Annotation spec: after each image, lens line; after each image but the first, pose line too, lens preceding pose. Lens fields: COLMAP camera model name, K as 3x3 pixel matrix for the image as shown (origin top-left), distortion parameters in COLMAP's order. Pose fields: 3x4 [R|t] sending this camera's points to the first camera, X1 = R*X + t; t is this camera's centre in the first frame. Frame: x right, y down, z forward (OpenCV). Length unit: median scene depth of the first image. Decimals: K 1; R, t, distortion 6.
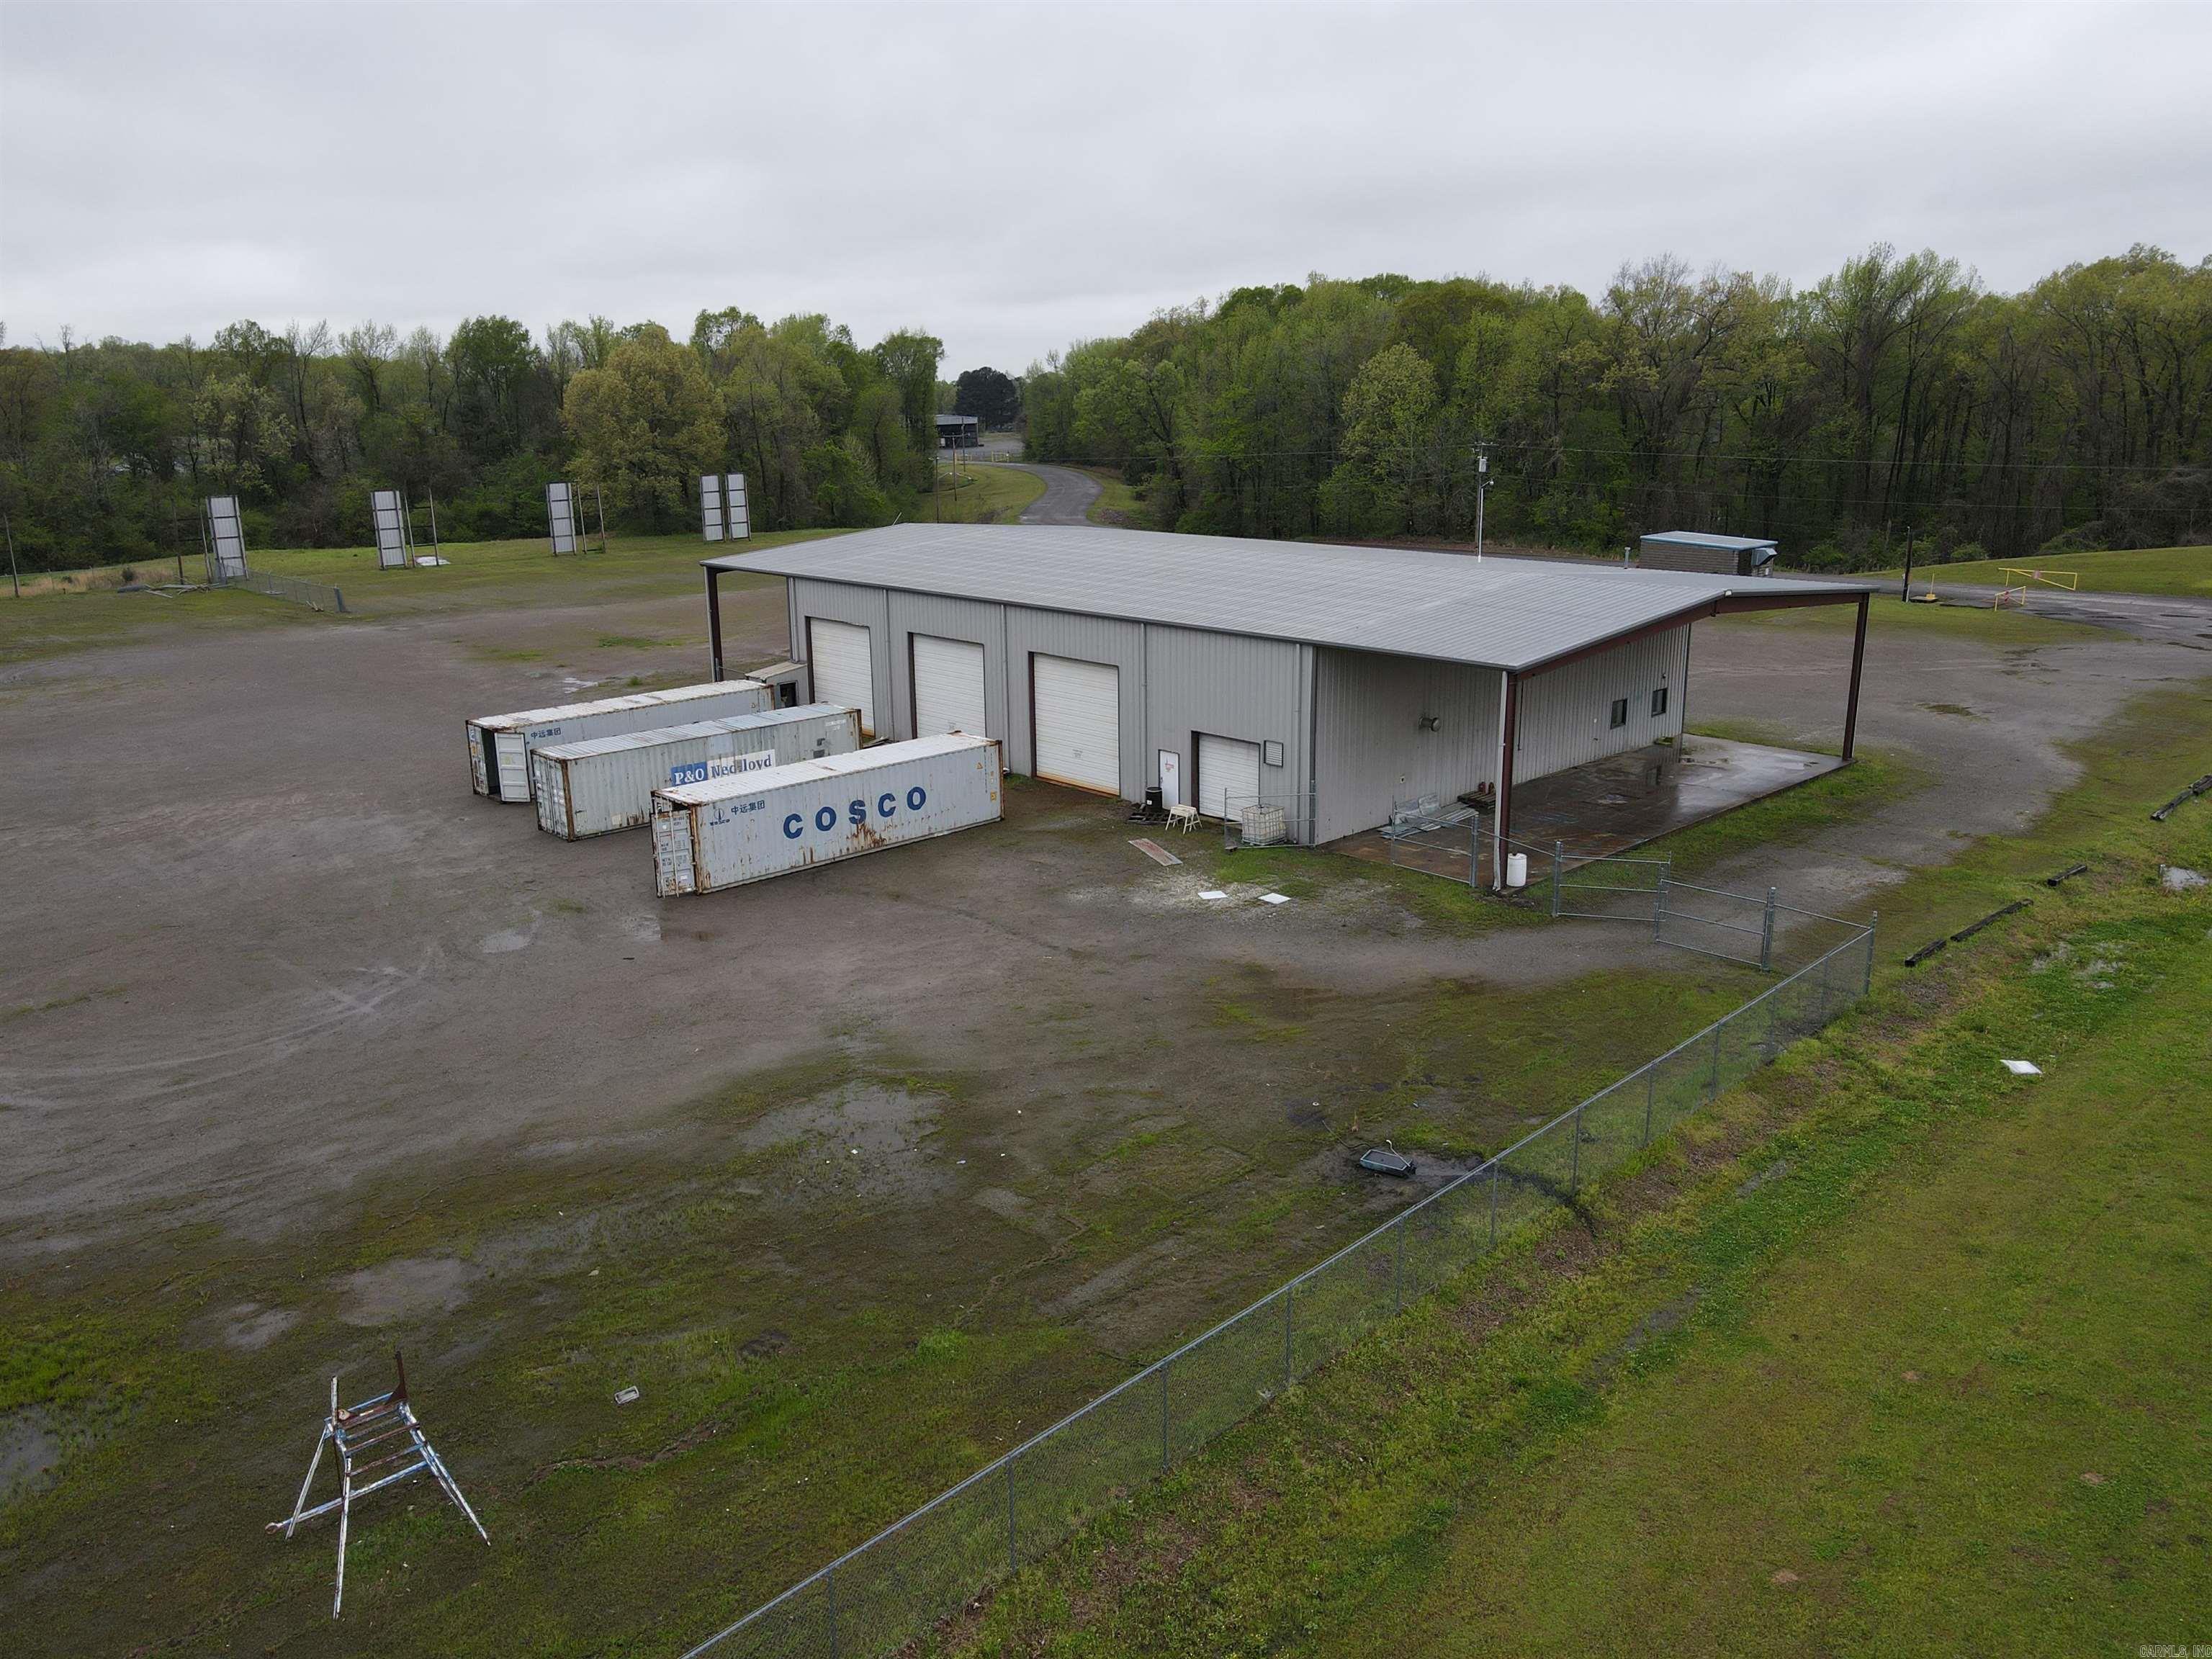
lens RADIAL K [[1626.3, 0, 1091.8], [0, 1626.3, 823.5], [0, 0, 1]] dist [0.005498, 0.020247]
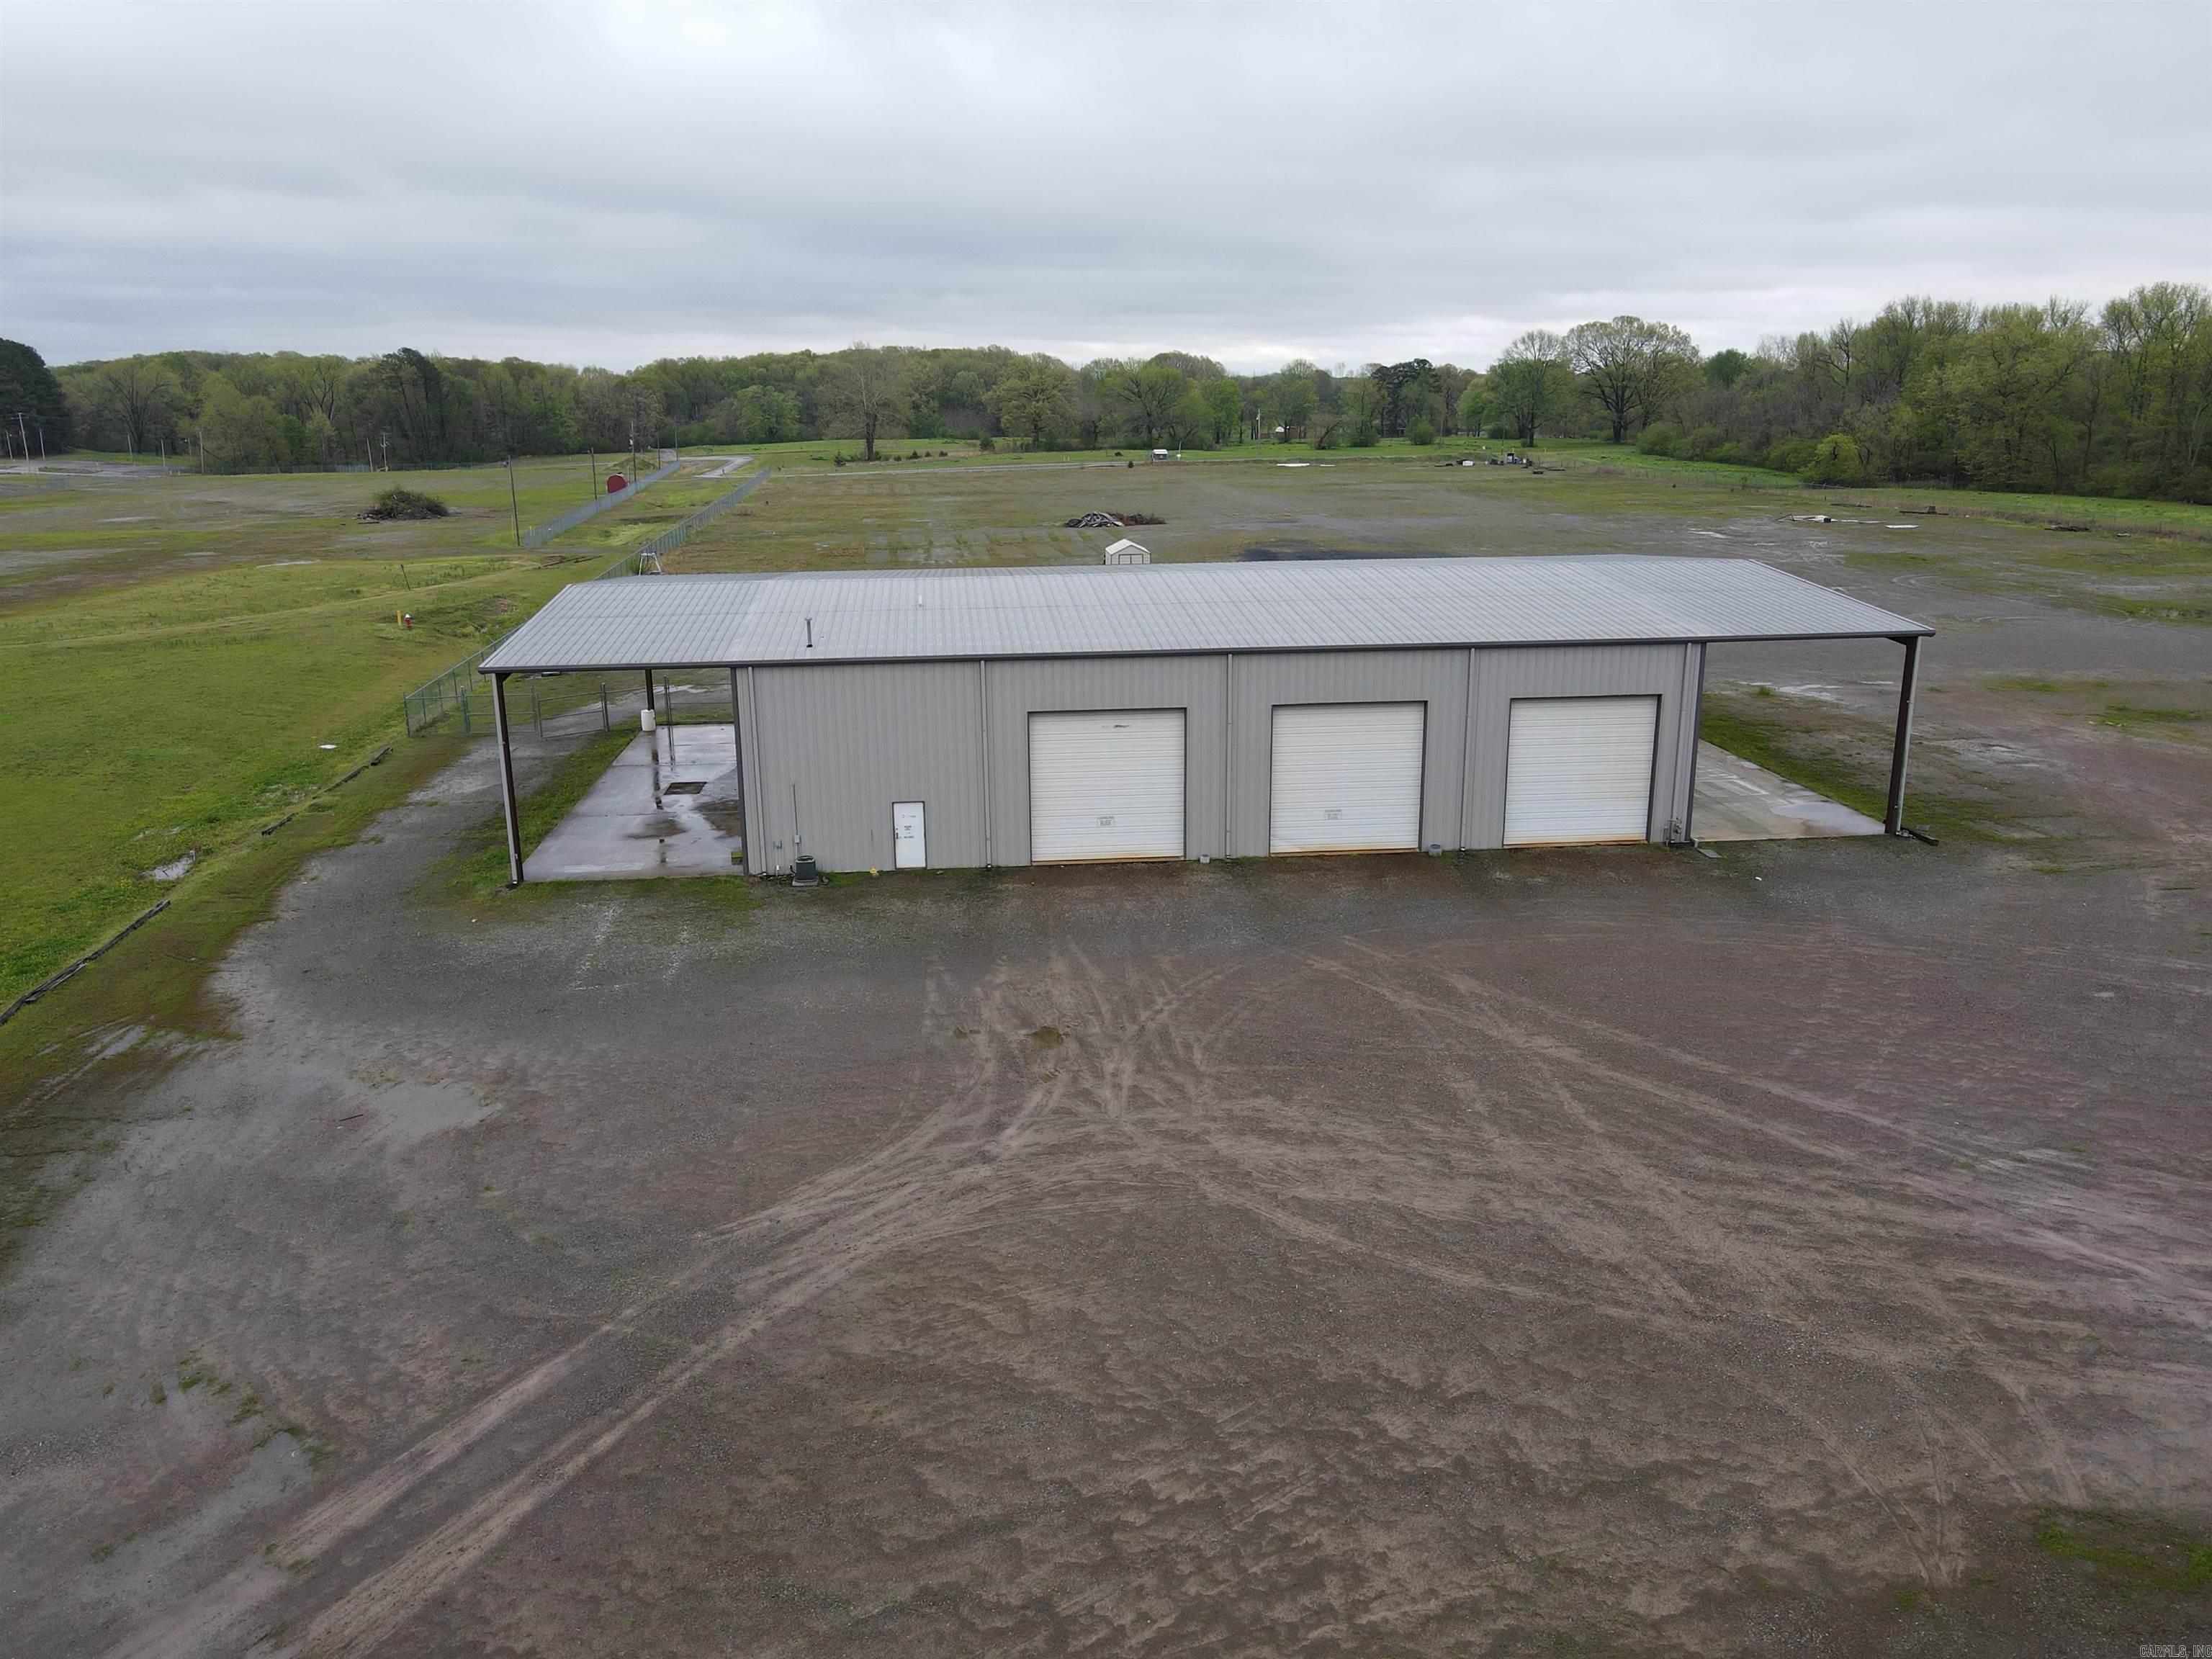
lens RADIAL K [[1626.3, 0, 1091.6], [0, 1626.3, 830.9], [0, 0, 1]] dist [0.005498, 0.020247]
pose [[-0.615982, 0.229603, -0.753557, 0.972492], [-0.183747, 0.888319, 0.420865, -0.490420], [0.766031, 0.397709, -0.504999, 1.767499]]
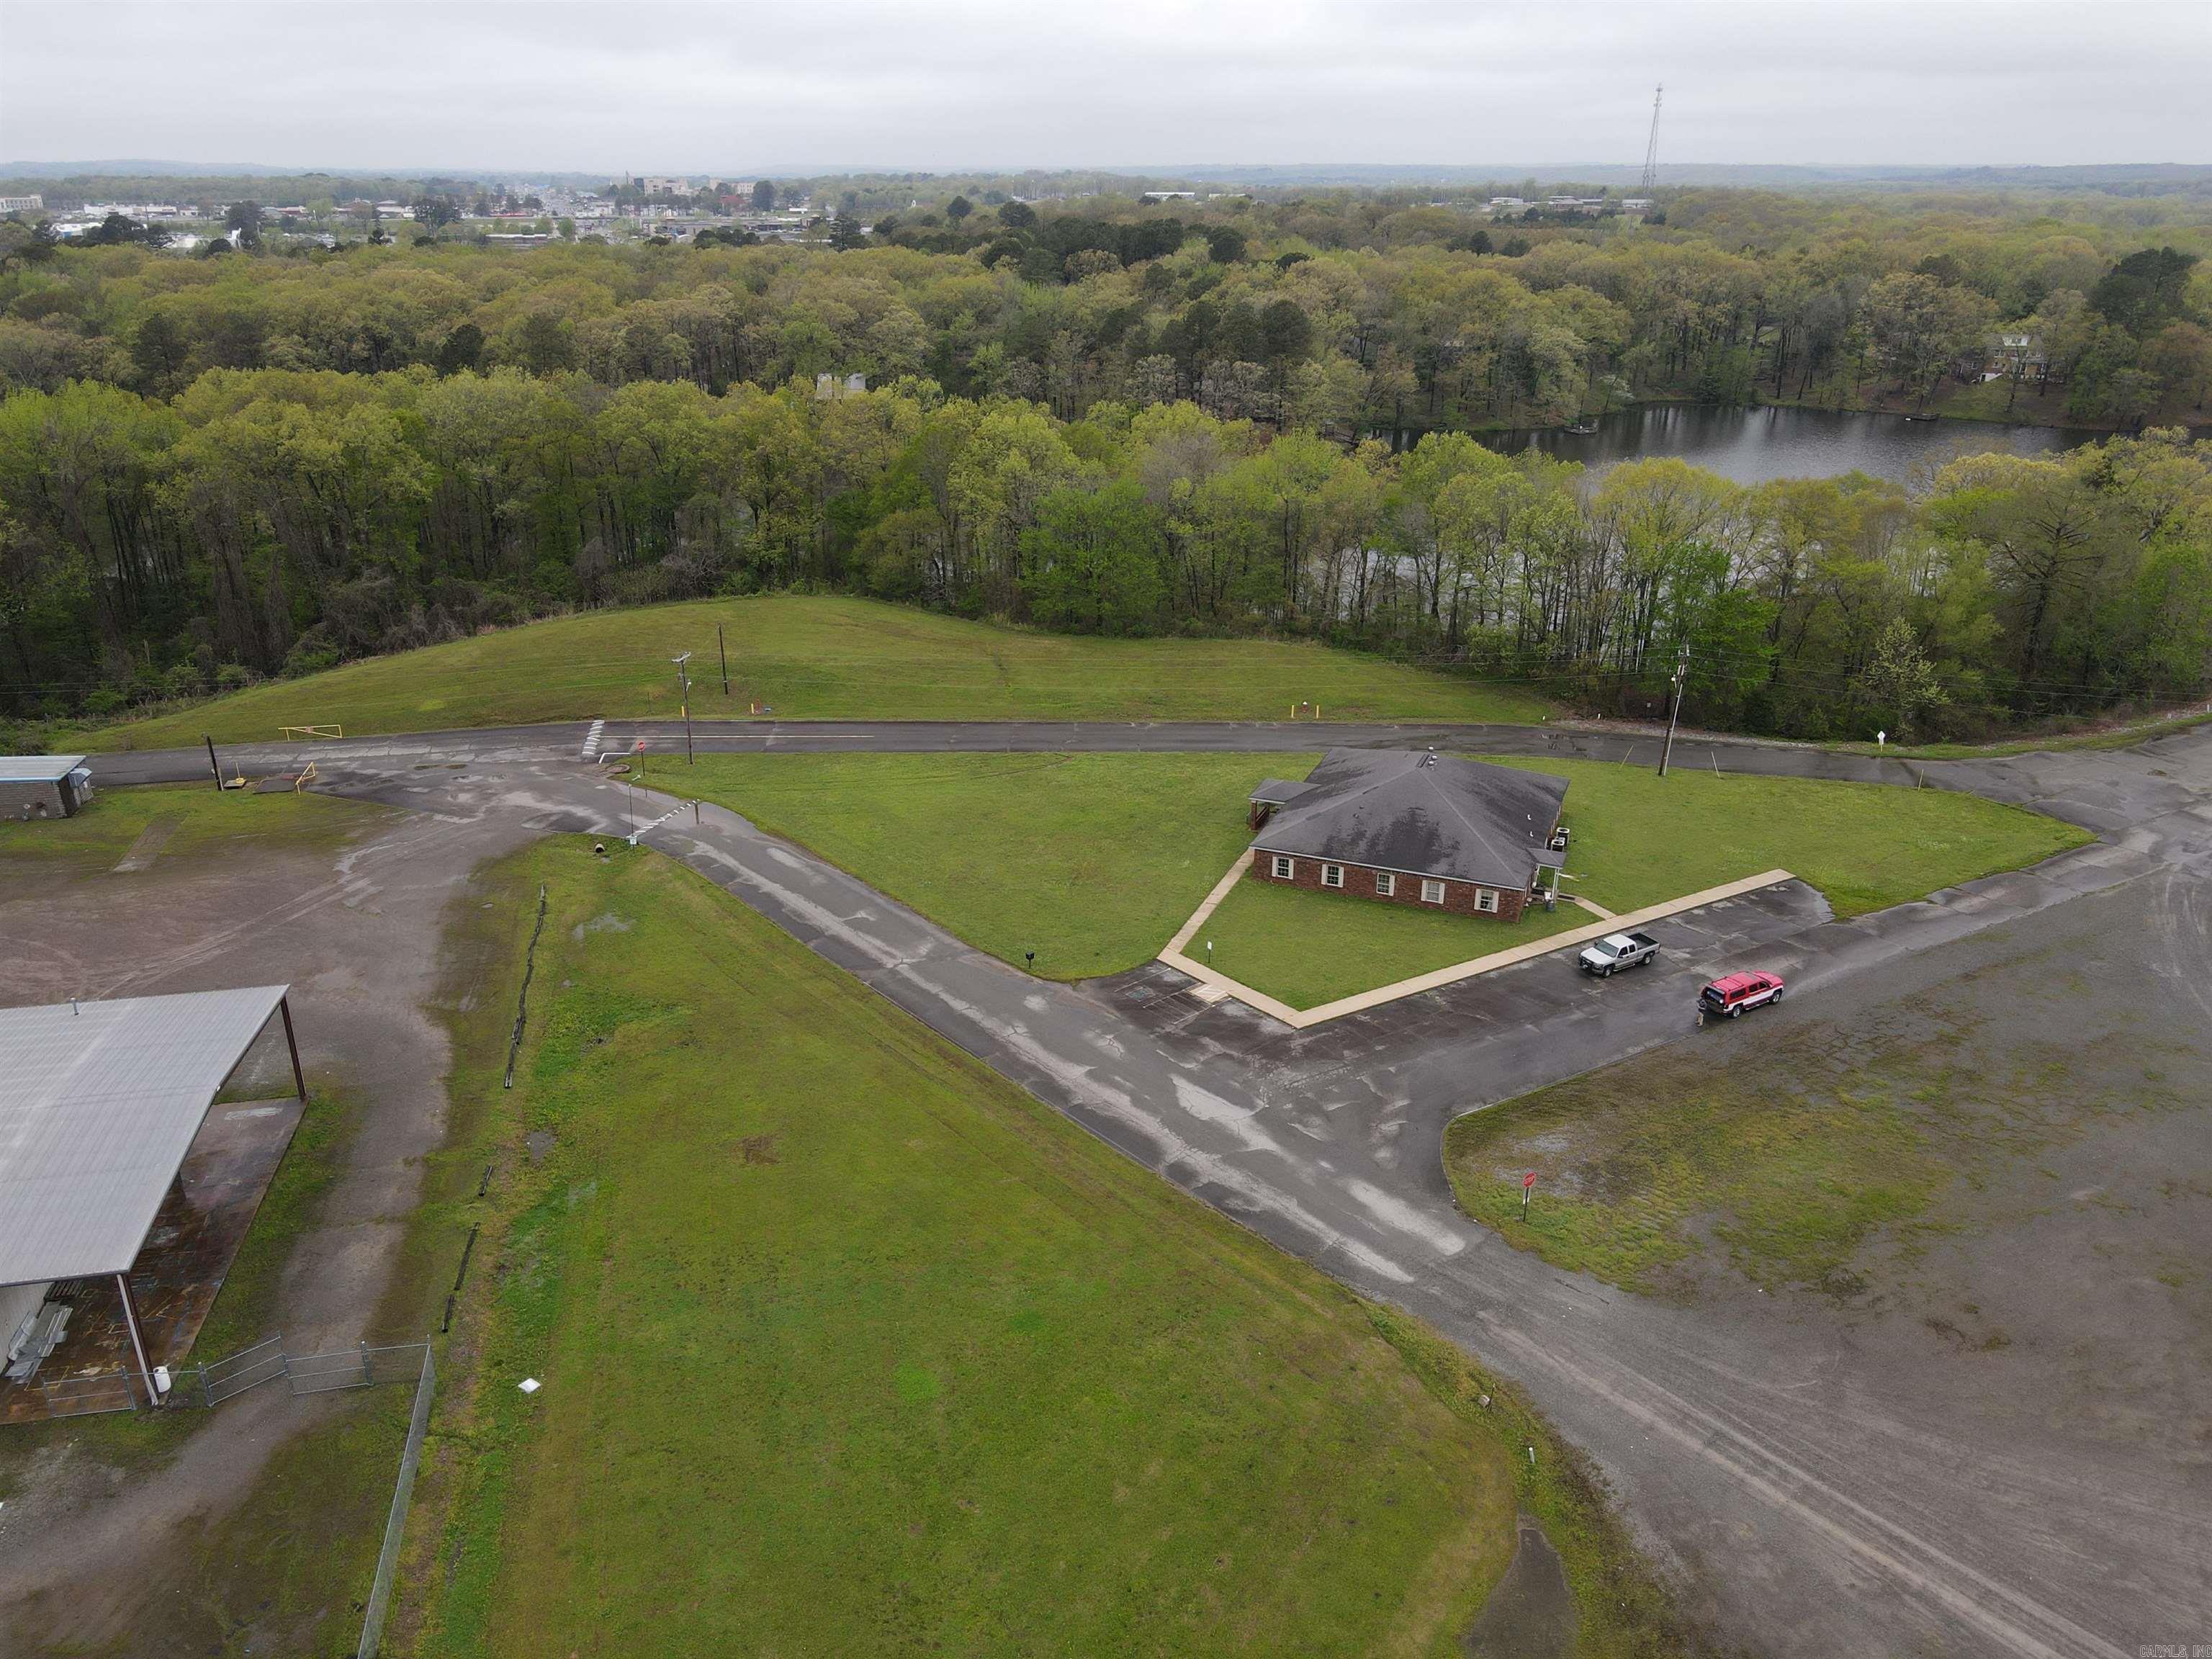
lens RADIAL K [[1626.3, 0, 1093.7], [0, 1626.3, 820.2], [0, 0, 1]] dist [0.005498, 0.020247]
pose [[0.525341, -0.299811, 0.796323, -0.245087], [0.211489, 0.952508, 0.219093, -0.473935], [-0.824190, 0.053315, 0.563798, -0.395092]]
